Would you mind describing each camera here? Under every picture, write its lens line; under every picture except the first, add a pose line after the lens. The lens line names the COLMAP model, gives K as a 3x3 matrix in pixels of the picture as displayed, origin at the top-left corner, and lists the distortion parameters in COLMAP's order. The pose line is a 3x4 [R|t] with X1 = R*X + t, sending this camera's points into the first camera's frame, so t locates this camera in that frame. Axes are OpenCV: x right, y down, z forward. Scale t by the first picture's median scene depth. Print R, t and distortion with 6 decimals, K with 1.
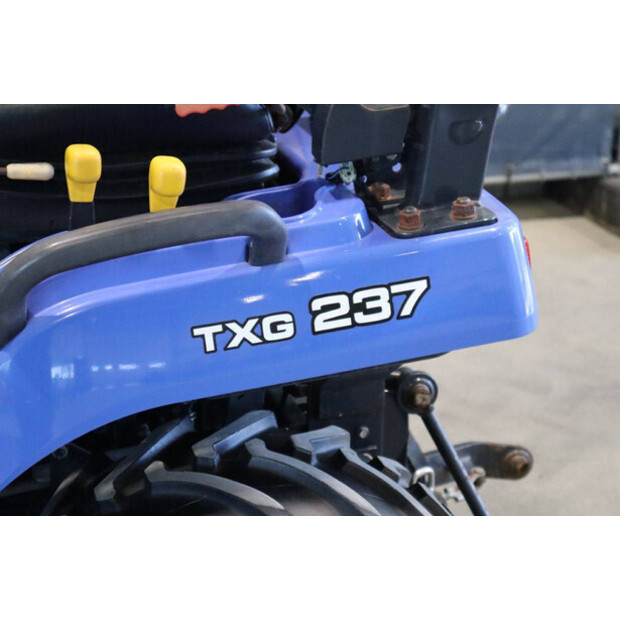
lens RADIAL K [[1439.8, 0, 310.0], [0, 1439.8, 310.0], [0, 0, 1]] dist [0.359410, 0.117607]
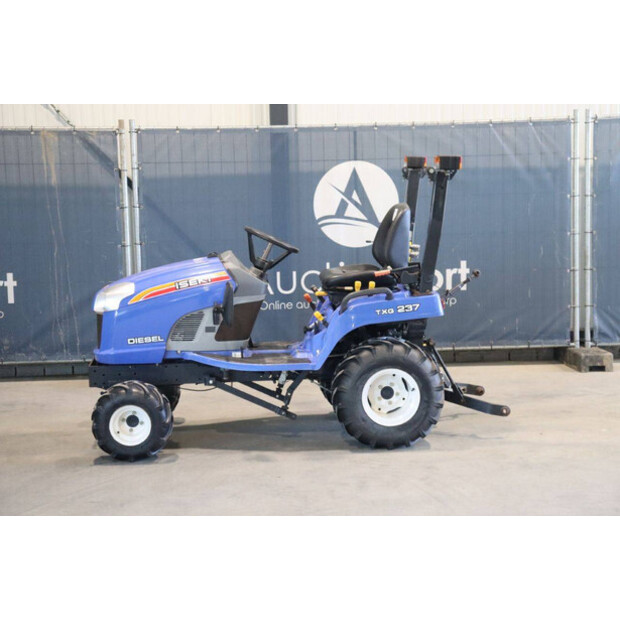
lens RADIAL K [[1199.5, 0, 310.0], [0, 1199.5, 310.0], [0, 0, 1]] dist [0.228572, 0.410011]
pose [[0.975521, -0.014330, -0.219440, 0.657413], [-0.038586, 0.971240, -0.234956, 1.057345], [0.216496, 0.237672, 0.946912, -3.290396]]
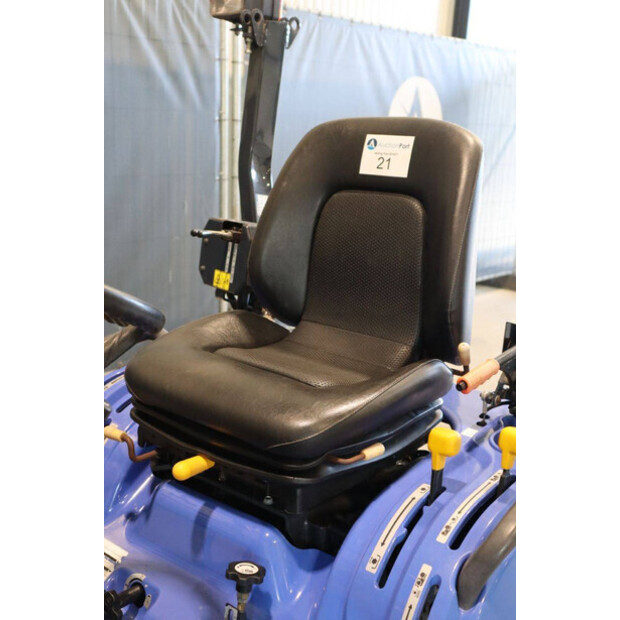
lens RADIAL K [[824.3, 0, 297.7], [0, 824.3, 310.0], [0, 0, 1]] dist [0.013647, 0.034317]
pose [[0.835934, -0.106889, 0.538320, -0.666307], [0.162445, 0.985090, -0.056653, -0.197895], [-0.524238, 0.134806, 0.840834, 0.386672]]
